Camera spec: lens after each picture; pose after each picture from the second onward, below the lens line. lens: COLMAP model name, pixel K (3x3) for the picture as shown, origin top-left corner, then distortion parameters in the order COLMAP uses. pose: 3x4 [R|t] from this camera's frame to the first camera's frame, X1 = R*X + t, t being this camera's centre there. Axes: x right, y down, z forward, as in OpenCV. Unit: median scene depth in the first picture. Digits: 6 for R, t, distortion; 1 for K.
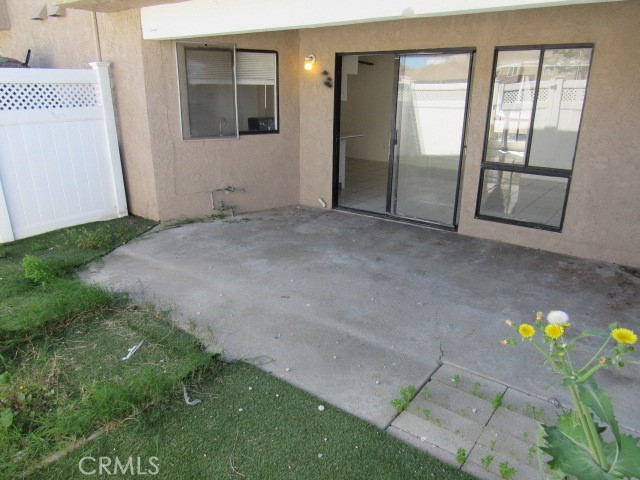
lens RADIAL K [[460.4, 0, 324.0], [0, 460.4, 242.0], [0, 0, 1]] dist [-0.038420, 0.030580]
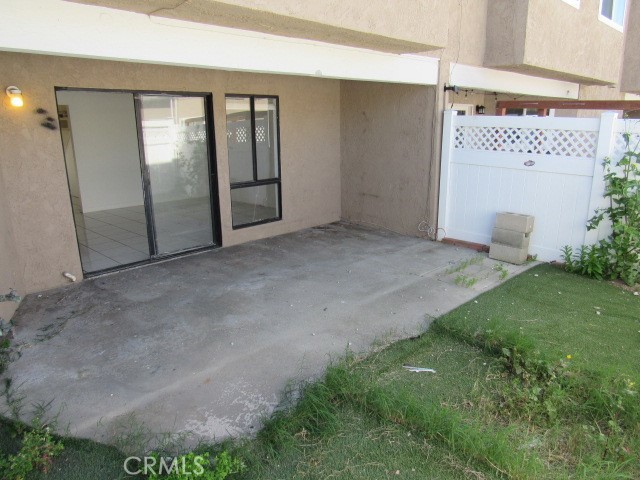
lens RADIAL K [[460.4, 0, 324.0], [0, 460.4, 242.0], [0, 0, 1]] dist [-0.038420, 0.030580]
pose [[0.135282, -0.257214, 0.956838, -0.905570], [0.327164, 0.923147, 0.201901, -0.210831], [-0.935234, 0.285729, 0.209037, 0.585290]]
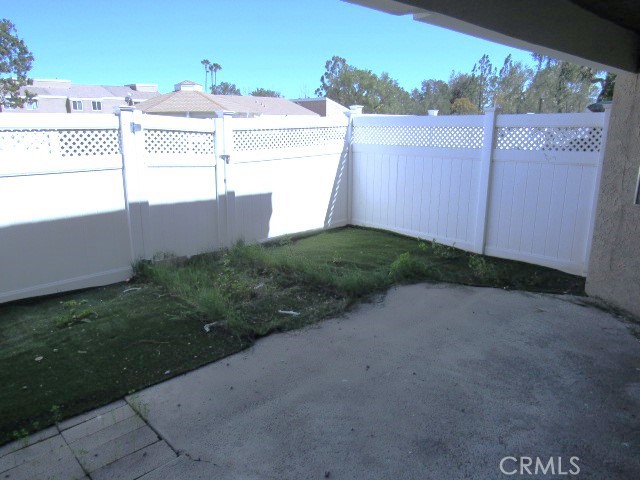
lens RADIAL K [[460.4, 0, 324.0], [0, 460.4, 242.0], [0, 0, 1]] dist [-0.038420, 0.030580]
pose [[-0.156962, 0.240153, -0.957961, 0.577232], [-0.312175, 0.908187, 0.278825, -0.257465], [0.936968, 0.342816, -0.067581, 0.726167]]
